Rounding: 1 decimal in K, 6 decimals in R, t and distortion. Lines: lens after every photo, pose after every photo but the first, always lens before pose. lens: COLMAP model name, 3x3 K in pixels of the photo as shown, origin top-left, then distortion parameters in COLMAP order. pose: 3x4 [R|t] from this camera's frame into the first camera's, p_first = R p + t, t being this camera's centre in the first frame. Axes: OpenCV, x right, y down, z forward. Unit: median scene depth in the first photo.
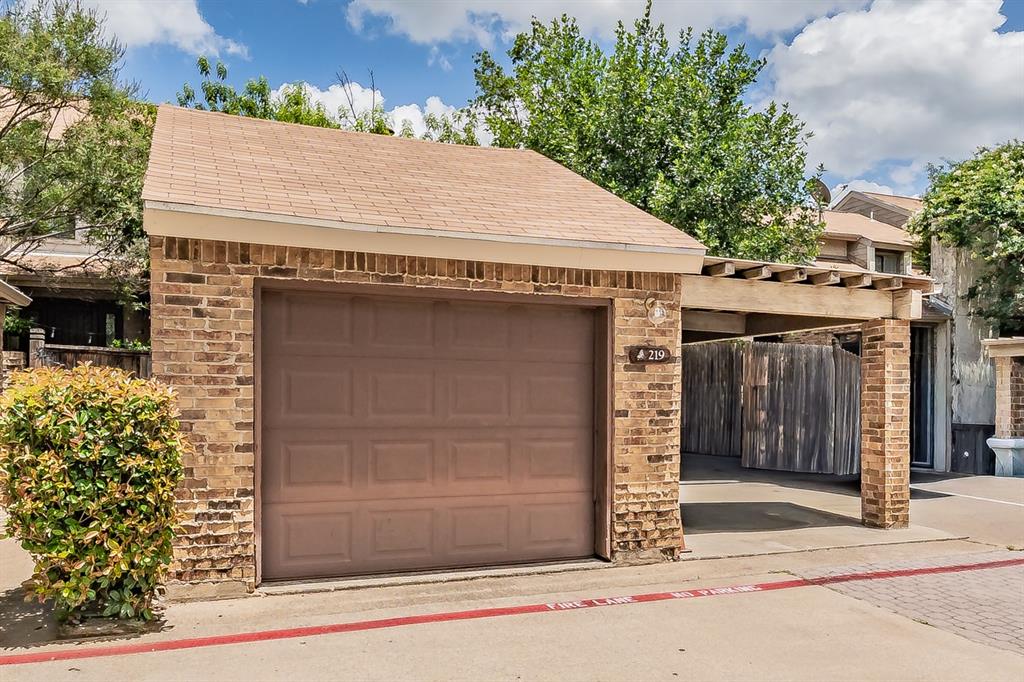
lens RADIAL K [[430.3, 0, 512.2], [0, 430.3, 357.2], [0, 0, 1]] dist [-0.001754, -0.000416]
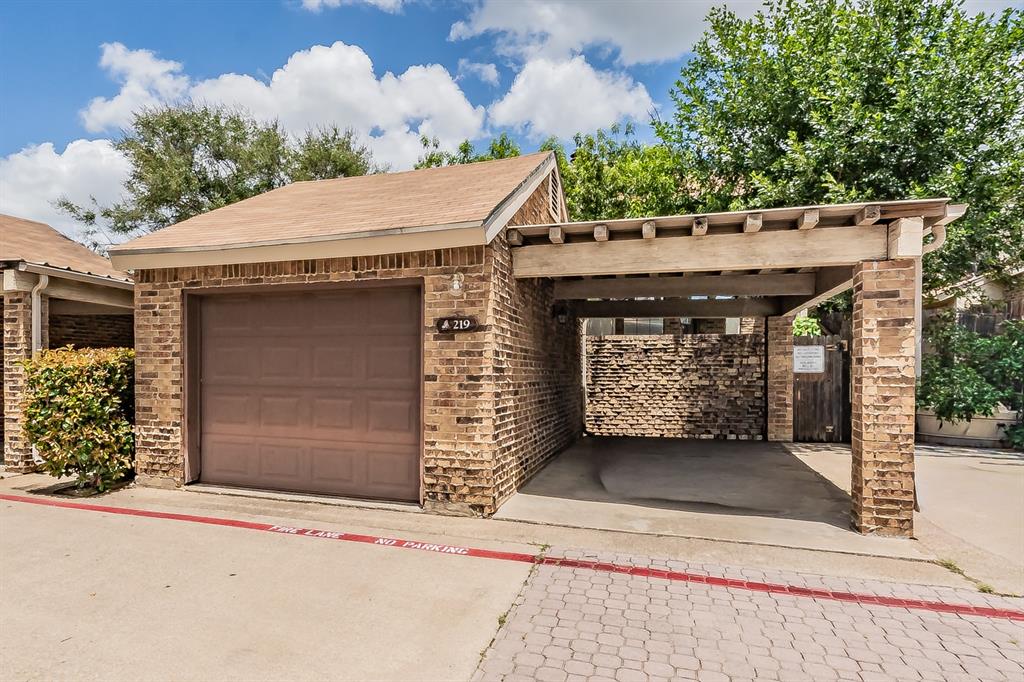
lens RADIAL K [[357.3, 0, 515.7], [0, 357.3, 338.1], [0, 0, 1]] dist [-0.000668, -0.000081]
pose [[0.912243, -0.037146, -0.407962, 0.879258], [0.039232, 0.999225, -0.003256, 0.039975], [0.407767, -0.013035, 0.912993, 0.250533]]
